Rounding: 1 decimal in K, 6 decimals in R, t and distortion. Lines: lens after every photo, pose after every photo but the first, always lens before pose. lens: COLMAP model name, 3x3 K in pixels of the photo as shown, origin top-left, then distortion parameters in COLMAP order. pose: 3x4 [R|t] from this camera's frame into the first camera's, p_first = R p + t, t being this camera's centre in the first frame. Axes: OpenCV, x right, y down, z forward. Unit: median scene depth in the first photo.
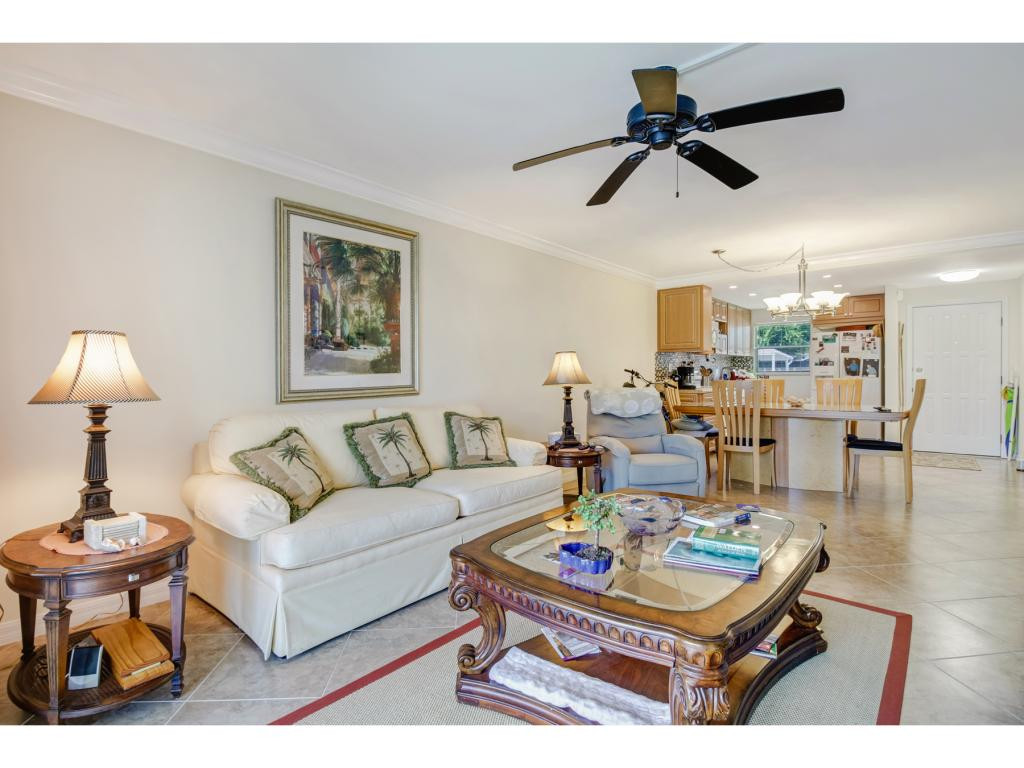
lens RADIAL K [[511.6, 0, 508.9], [0, 511.6, 383.1], [0, 0, 1]] dist [0.000444, -0.000178]
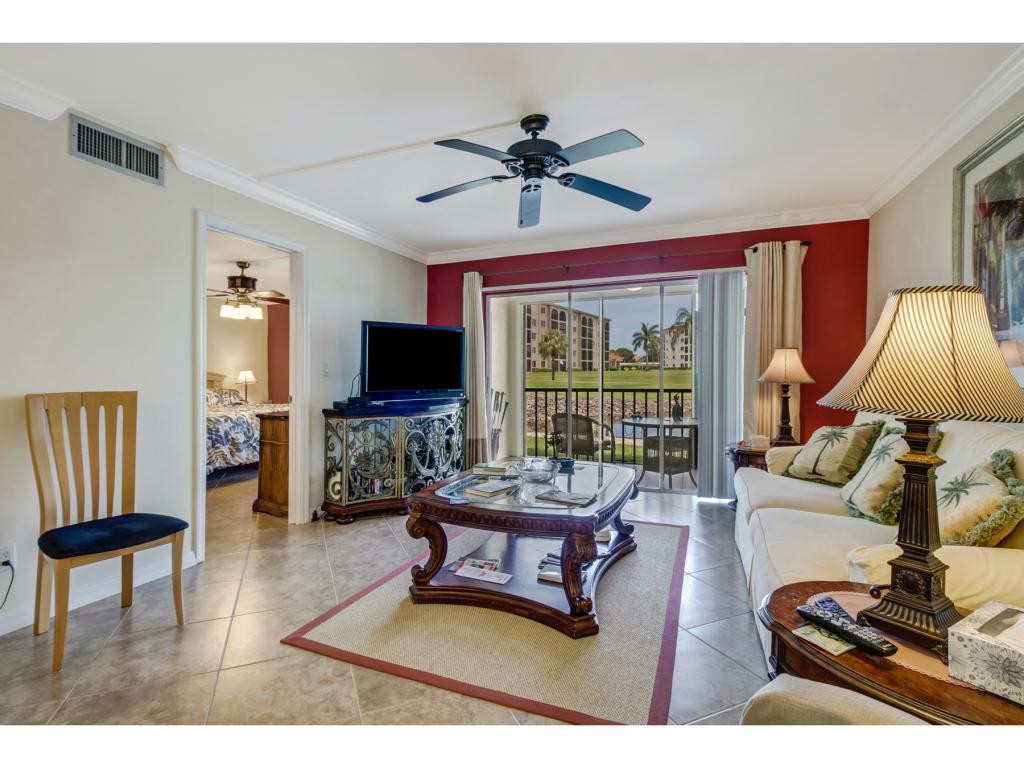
lens RADIAL K [[484.0, 0, 528.8], [0, 484.0, 362.4], [0, 0, 1]] dist [0.000072, -0.000076]
pose [[-0.946463, 0.009531, -0.322672, 0.405664], [0.011953, 0.999913, -0.005525, -0.023838], [0.322591, -0.009086, -0.946495, 1.247882]]
